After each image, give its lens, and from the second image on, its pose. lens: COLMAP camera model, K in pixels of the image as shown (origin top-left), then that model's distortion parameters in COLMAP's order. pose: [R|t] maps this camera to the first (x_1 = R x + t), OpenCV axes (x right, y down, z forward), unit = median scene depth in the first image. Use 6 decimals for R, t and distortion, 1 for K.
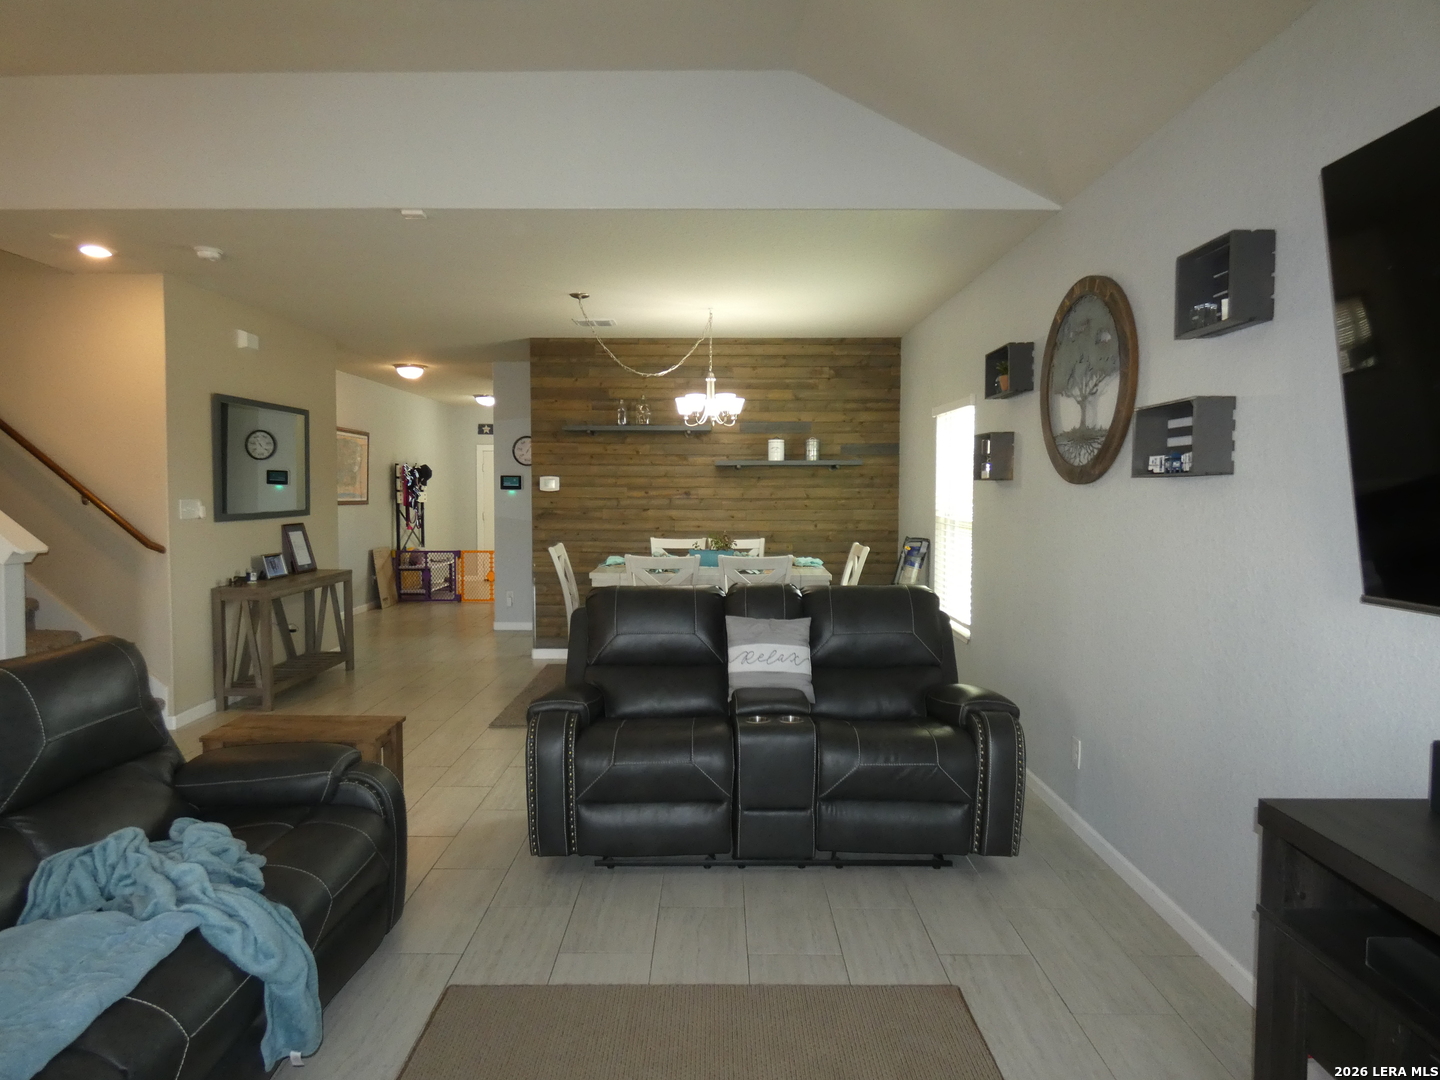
lens RADIAL K [[861.5, 0, 715.6], [0, 861.5, 535.7], [0, 0, 1]] dist [-0.000765, 0.002528]
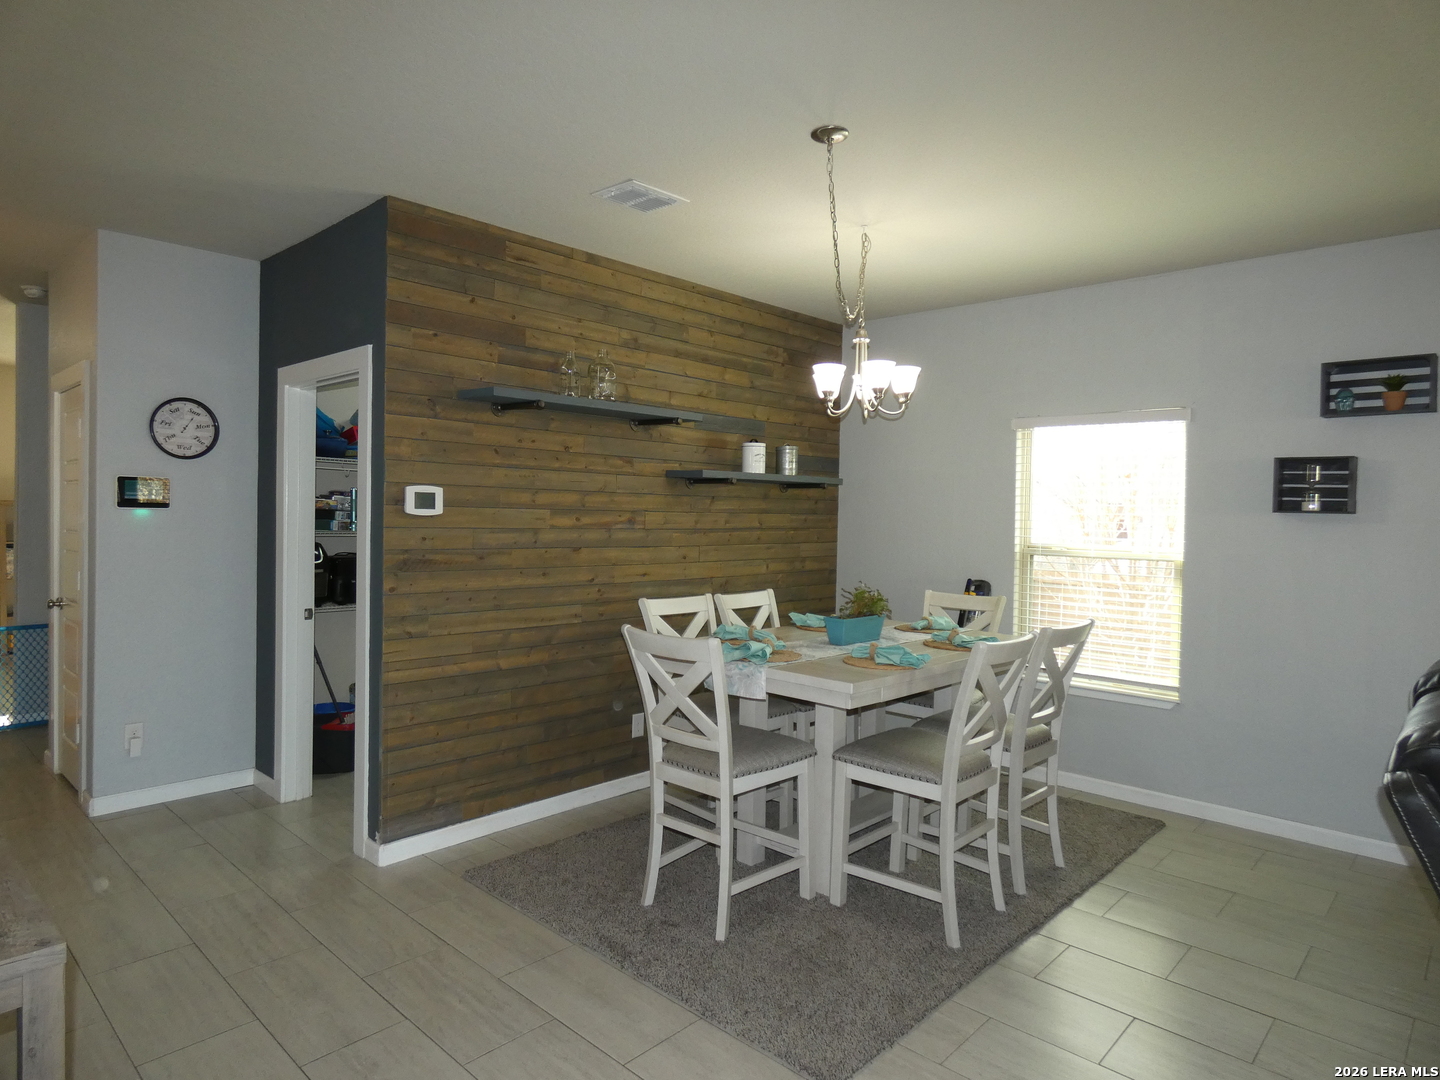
lens RADIAL K [[861.5, 0, 720.3], [0, 861.5, 538.8], [0, 0, 1]] dist [-0.000765, 0.002528]
pose [[0.688579, -0.011373, 0.725072, -0.432688], [0.025488, 0.999639, -0.008526, -0.029677], [-0.724713, 0.024351, 0.688620, 0.537289]]
